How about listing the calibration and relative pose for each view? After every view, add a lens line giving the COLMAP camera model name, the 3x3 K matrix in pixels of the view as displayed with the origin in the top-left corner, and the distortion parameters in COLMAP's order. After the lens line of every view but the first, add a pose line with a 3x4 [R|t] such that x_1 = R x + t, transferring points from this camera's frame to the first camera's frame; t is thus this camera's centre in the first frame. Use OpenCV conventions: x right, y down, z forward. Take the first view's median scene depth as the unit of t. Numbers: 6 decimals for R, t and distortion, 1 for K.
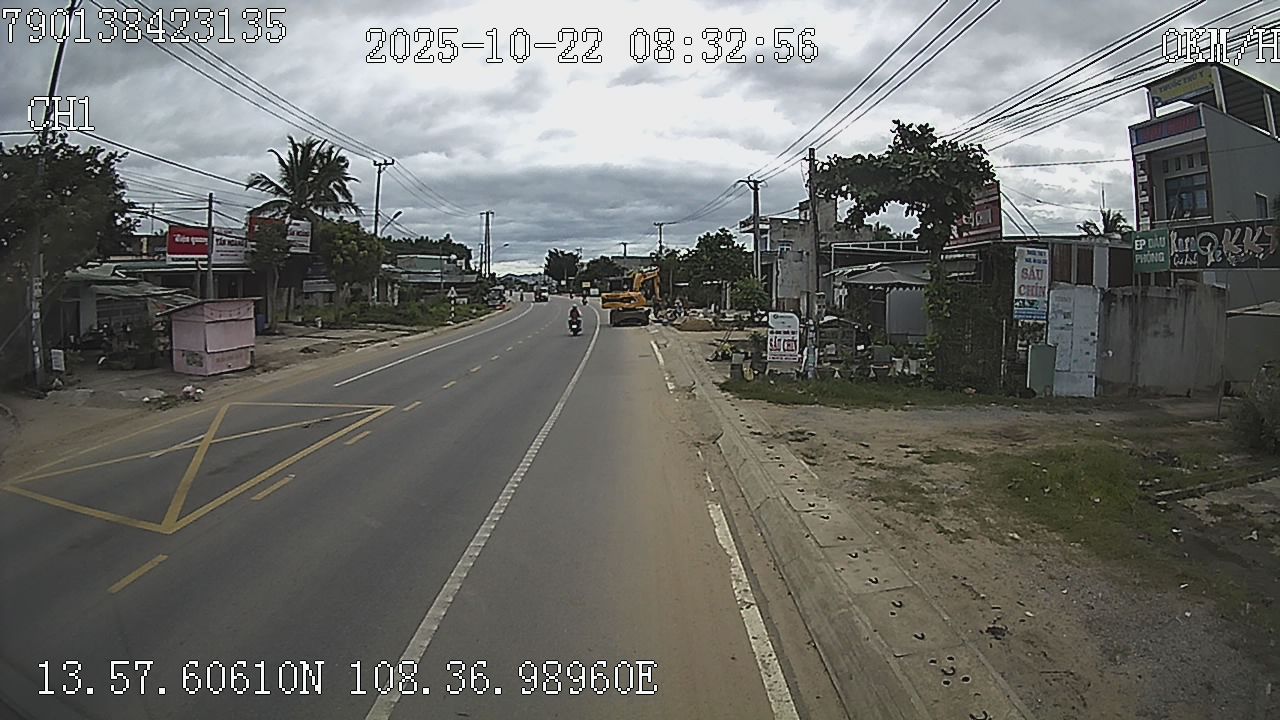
lens RADIAL K [[889.8, 0, 658.3], [0, 889.8, 360.1], [0, 0, 1]] dist [-0.286512, 0.045138]
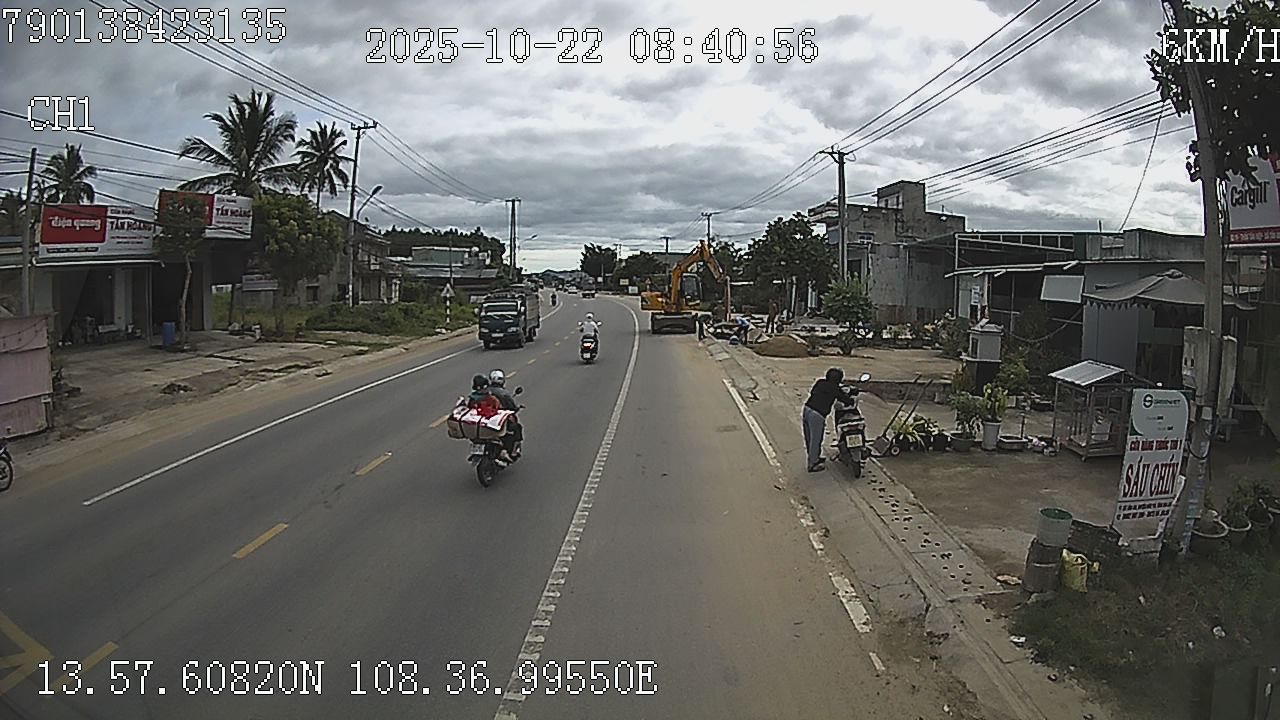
lens RADIAL K [[889.8, 0, 632.5], [0, 889.8, 390.9], [0, 0, 1]] dist [-0.286512, 0.045138]
pose [[0.997289, 0.018434, -0.071234, -0.018144], [-0.015725, 0.999138, 0.038406, -0.025340], [0.071881, -0.037182, 0.996720, 0.280485]]
